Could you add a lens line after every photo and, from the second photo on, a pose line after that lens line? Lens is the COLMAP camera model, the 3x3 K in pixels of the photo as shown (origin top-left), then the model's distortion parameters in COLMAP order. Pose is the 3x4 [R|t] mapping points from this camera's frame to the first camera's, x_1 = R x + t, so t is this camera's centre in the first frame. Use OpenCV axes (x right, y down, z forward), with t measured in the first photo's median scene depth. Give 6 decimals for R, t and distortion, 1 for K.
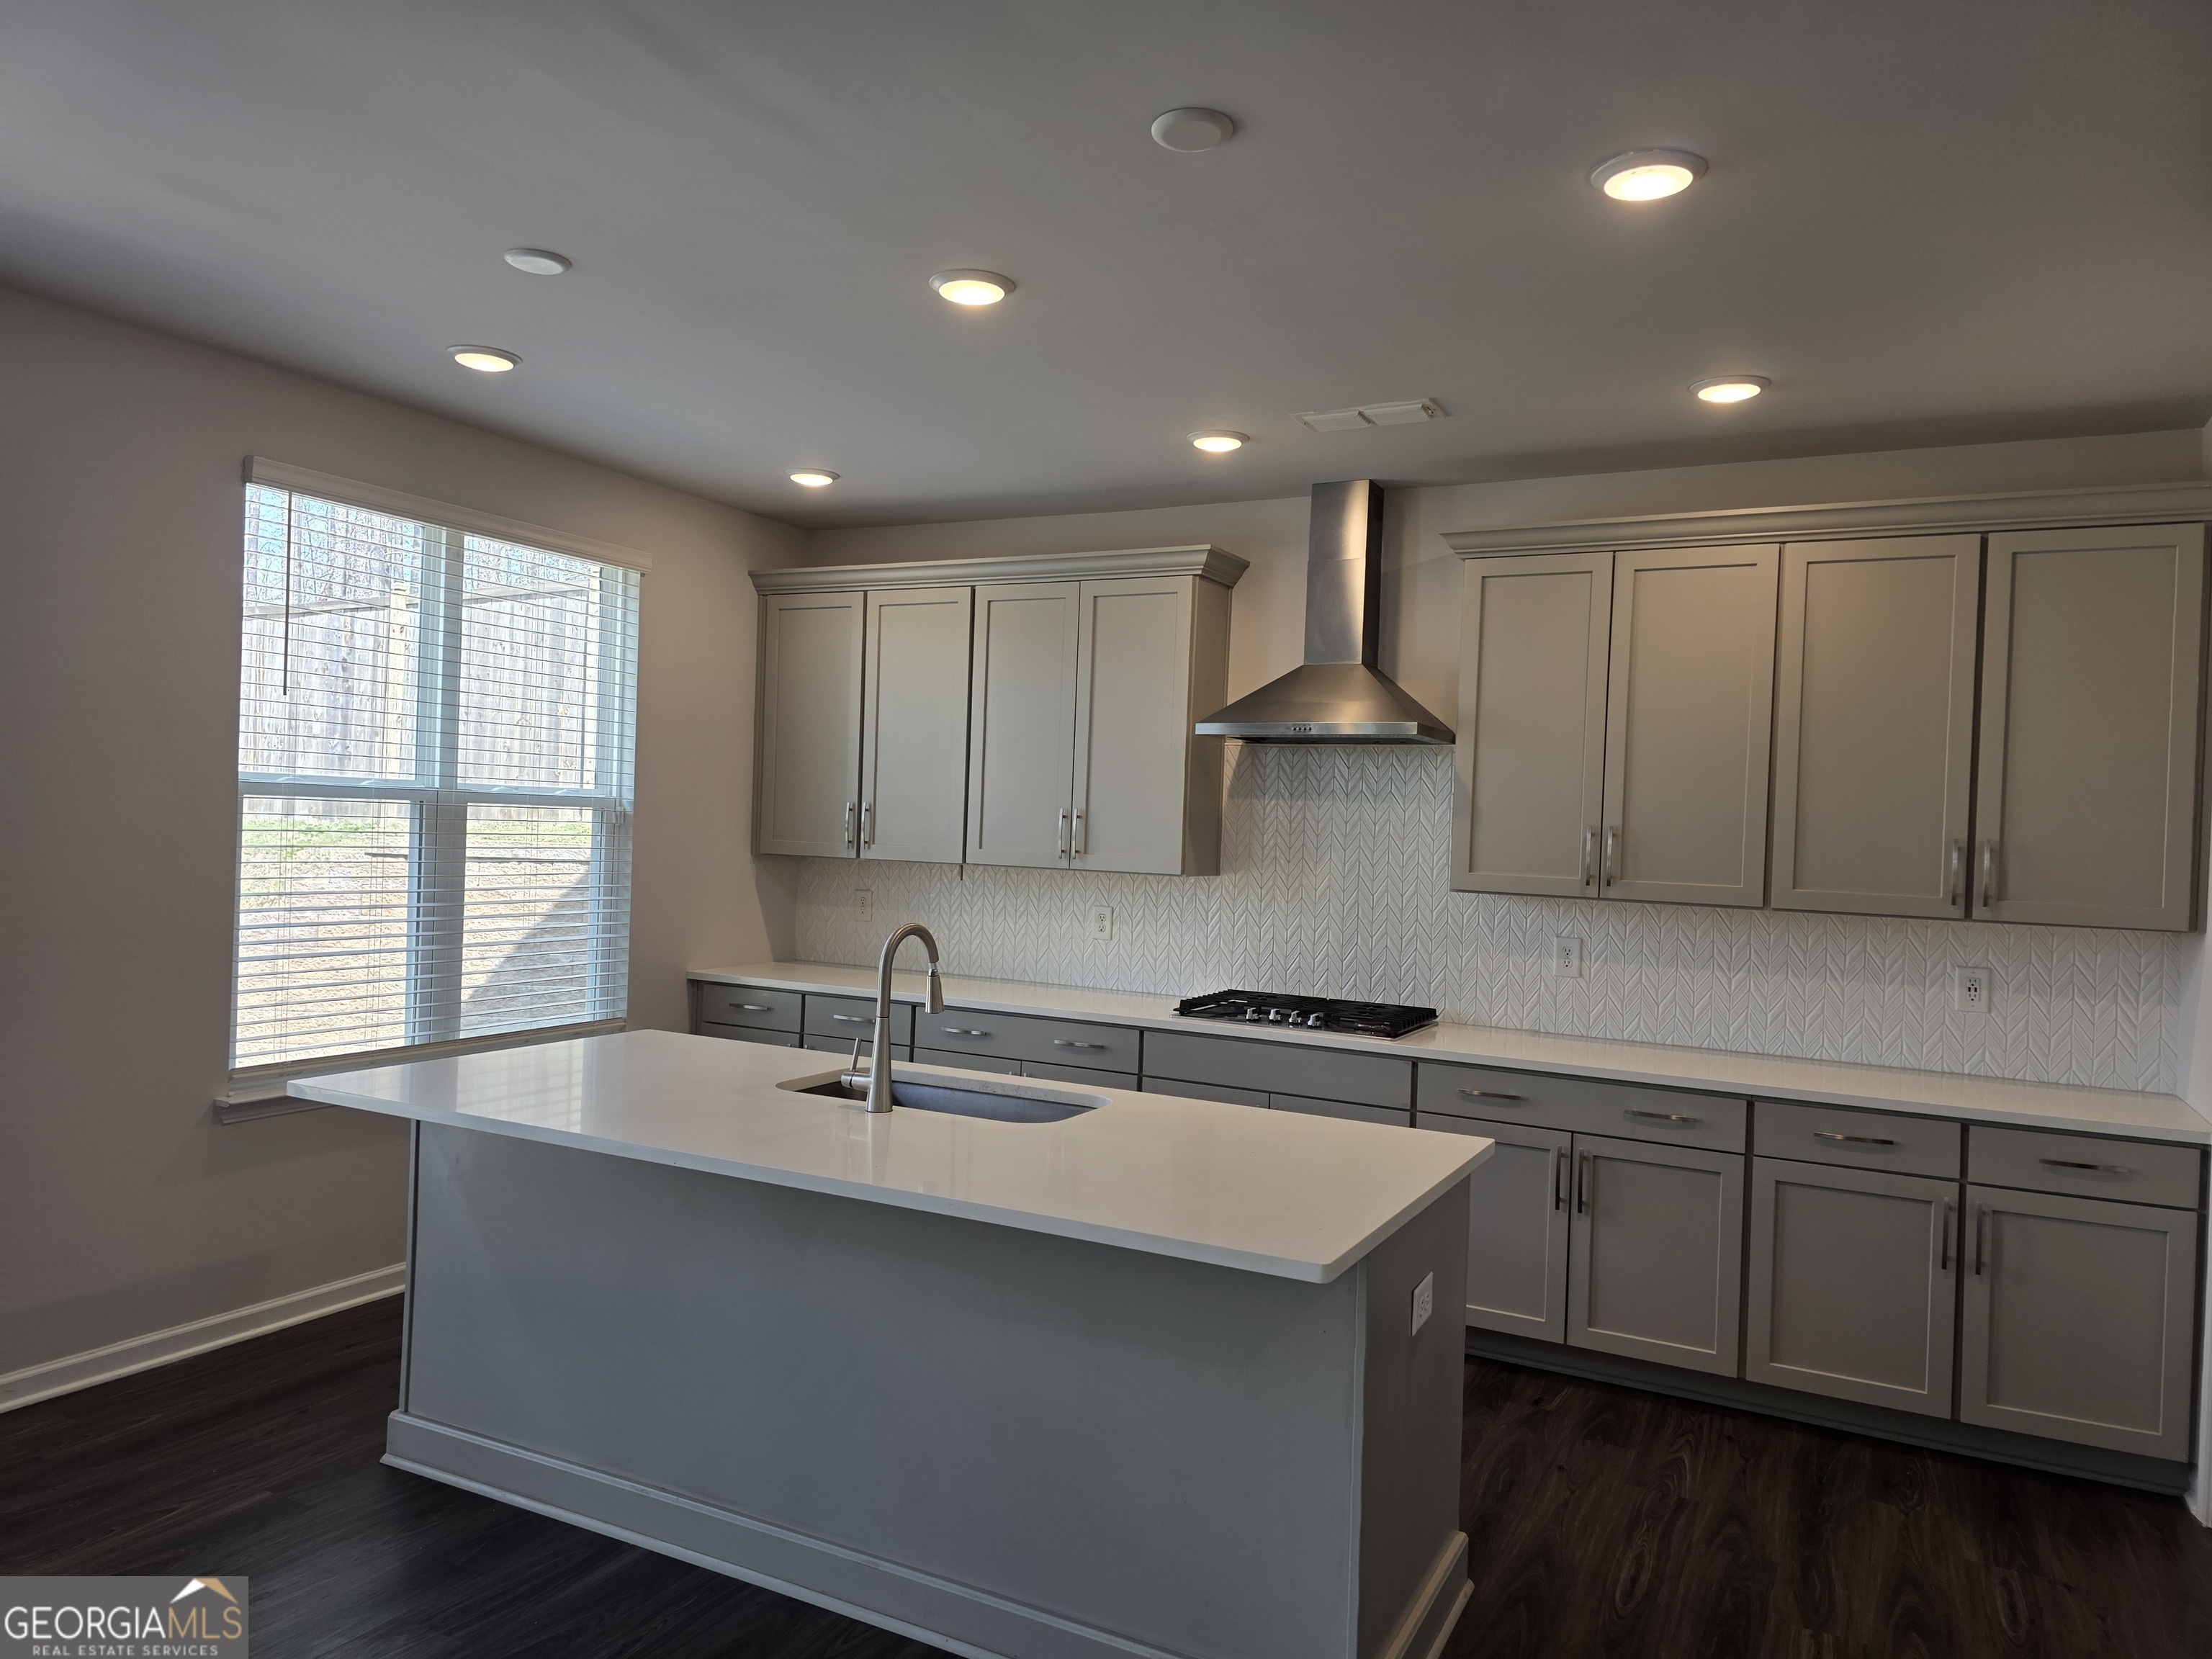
lens RADIAL K [[1509.0, 0, 1091.7], [0, 1509.0, 826.4], [0, 0, 1]] dist [0.073127, -0.063415]
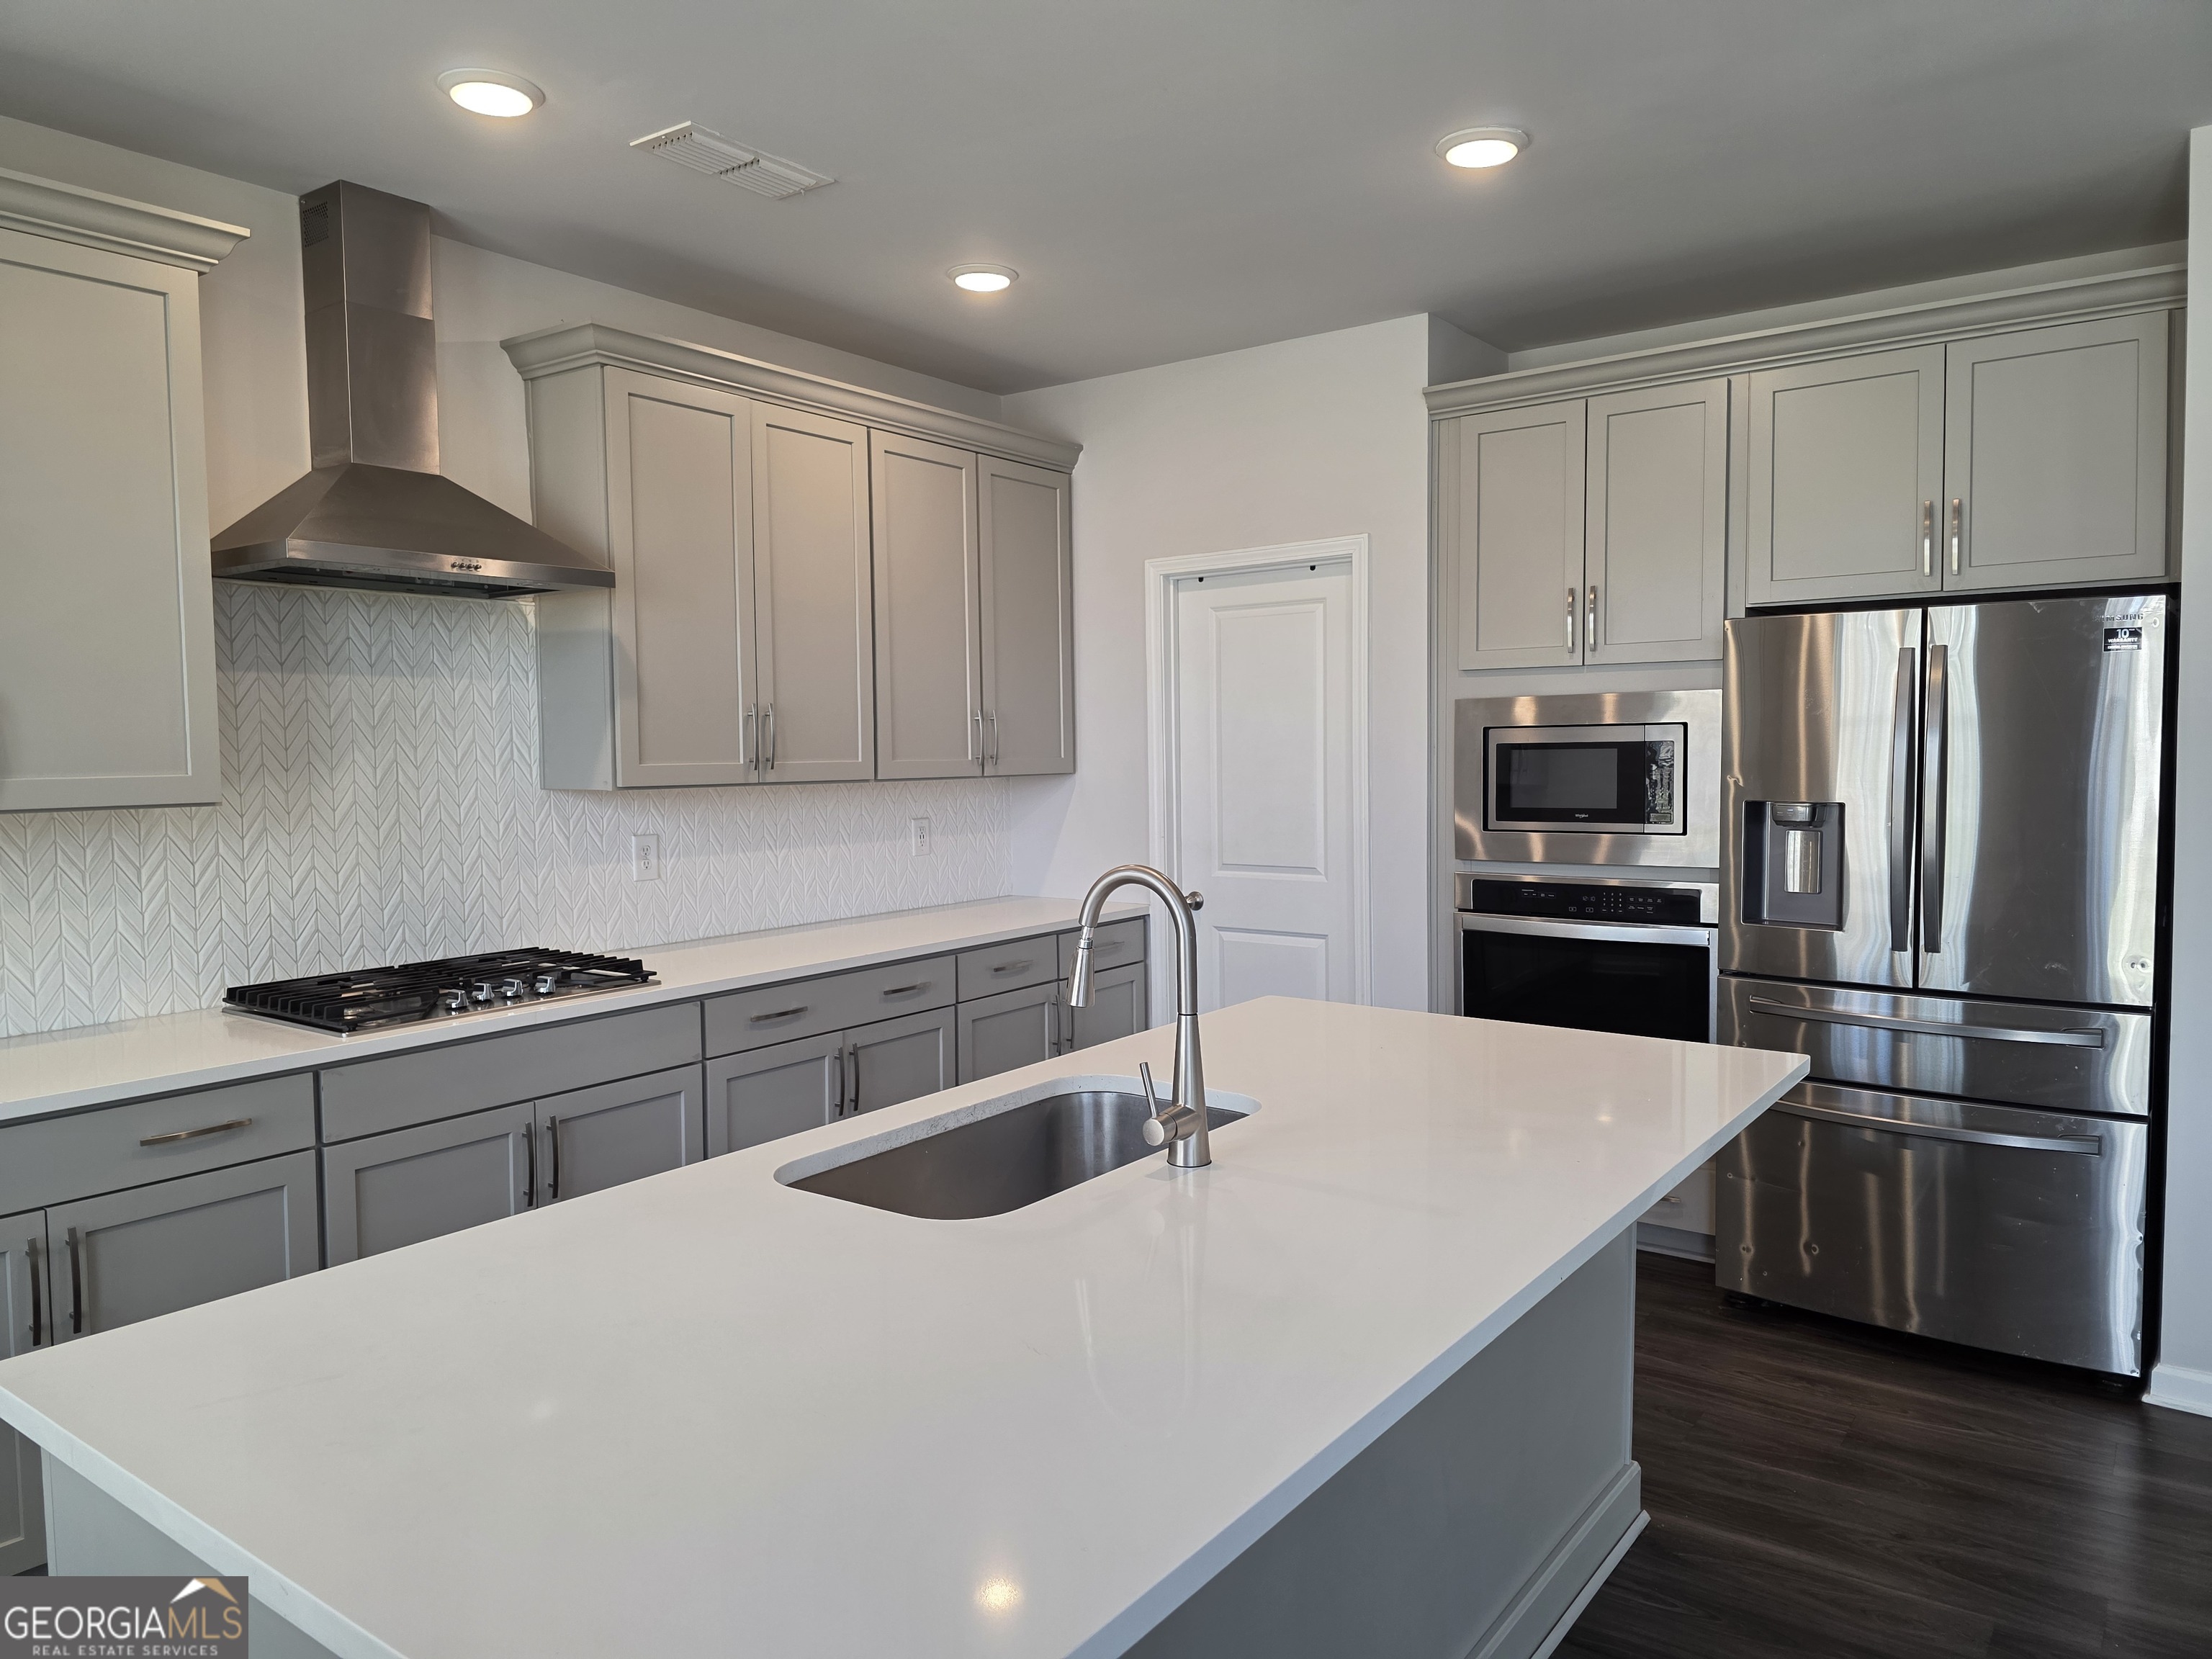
lens RADIAL K [[1509.0, 0, 1113.8], [0, 1509.0, 830.9], [0, 0, 1]] dist [0.073127, -0.063415]
pose [[0.128014, -0.098593, 0.986860, -0.474900], [0.017878, 0.995114, 0.097098, -0.008020], [-0.991611, 0.005213, 0.129151, 0.584349]]
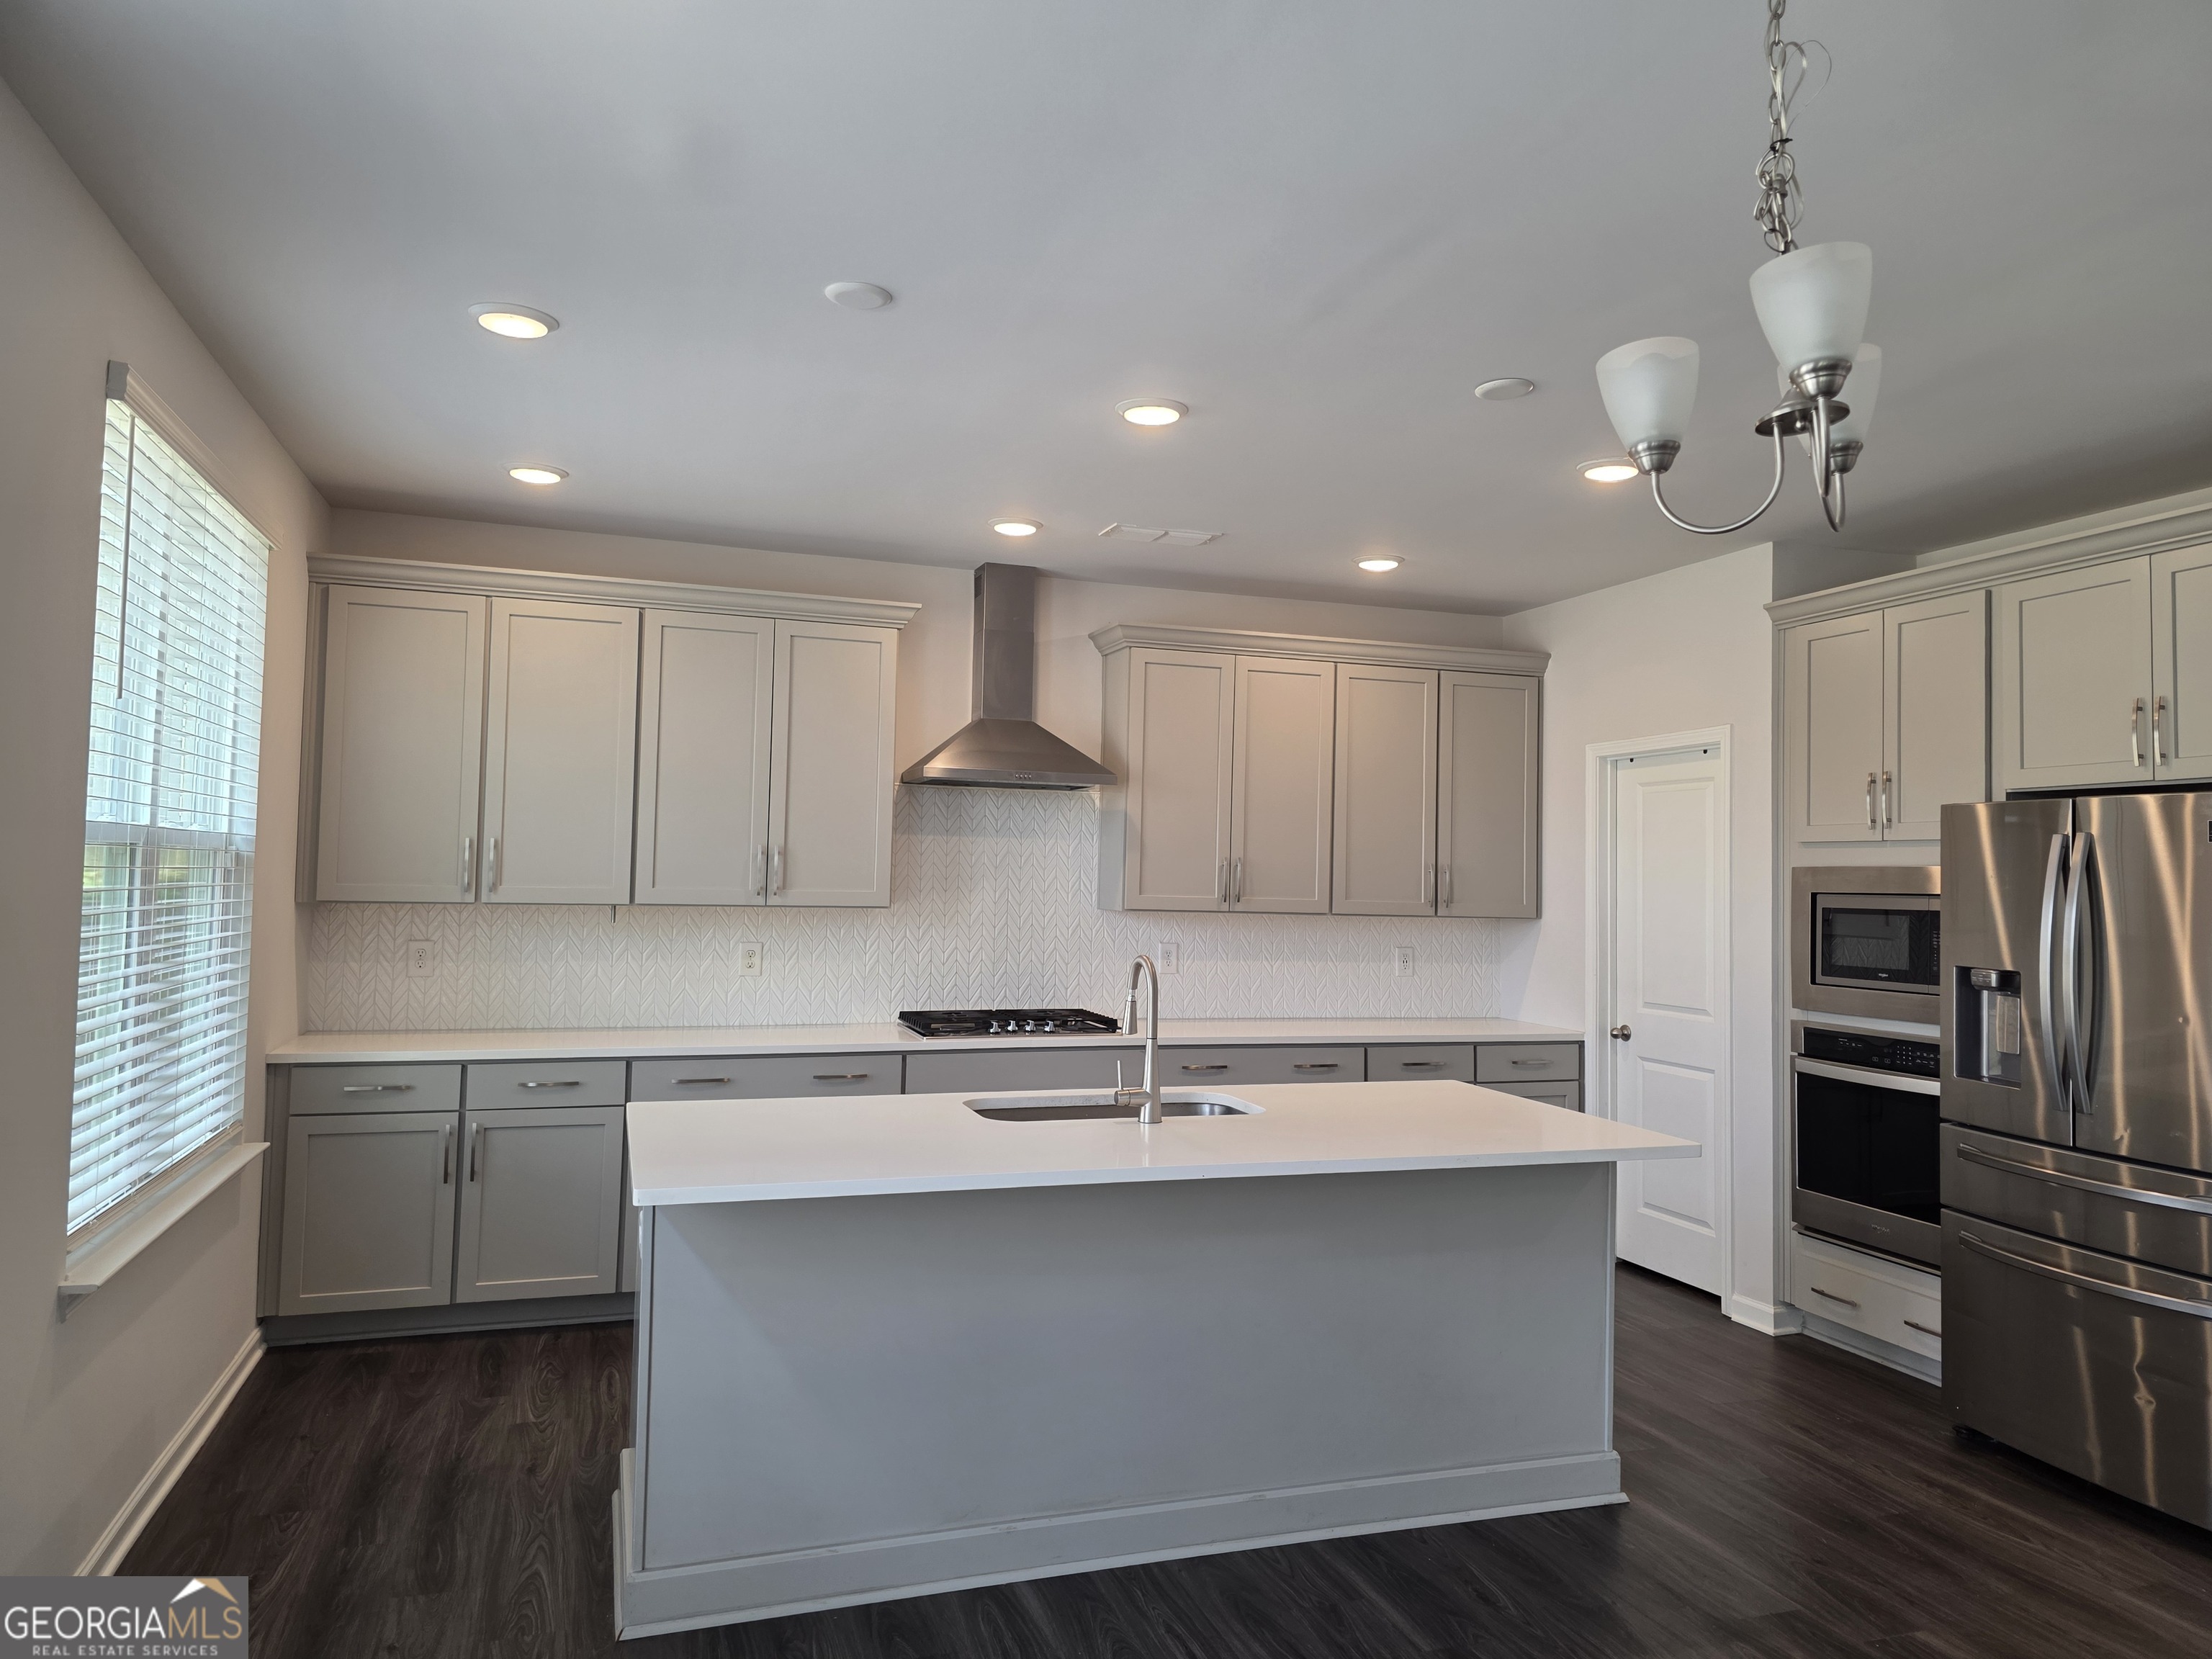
lens RADIAL K [[1509.0, 0, 1105.7], [0, 1509.0, 819.2], [0, 0, 1]] dist [0.073127, -0.063415]
pose [[0.676138, 0.005449, 0.736755, -0.626111], [0.004270, 0.999927, -0.011314, -0.017100], [-0.736763, 0.010796, 0.676065, 0.160959]]
